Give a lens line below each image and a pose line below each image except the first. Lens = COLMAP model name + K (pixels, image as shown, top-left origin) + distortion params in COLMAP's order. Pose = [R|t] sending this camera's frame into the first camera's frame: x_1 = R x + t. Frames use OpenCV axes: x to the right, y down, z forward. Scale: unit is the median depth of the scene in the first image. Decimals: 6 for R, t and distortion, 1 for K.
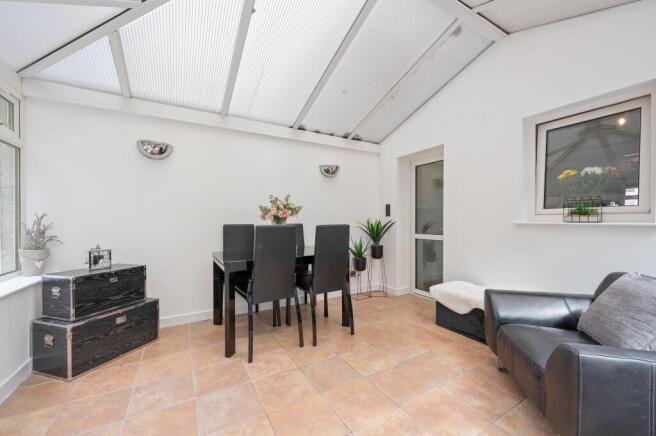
lens RADIAL K [[260.8, 0, 328.0], [0, 260.8, 223.1], [0, 0, 1]] dist [0.000054, -0.000069]
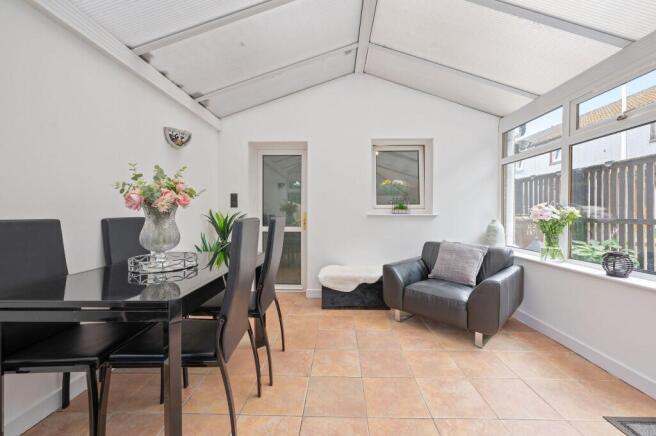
lens RADIAL K [[268.2, 0, 328.4], [0, 268.2, 214.0], [0, 0, 1]] dist [-0.000676, -0.000218]
pose [[0.515960, -0.000416, 0.856612, -0.541921], [0.007638, 0.999962, -0.004115, 0.001605], [-0.856579, 0.008666, 0.515944, 0.427009]]
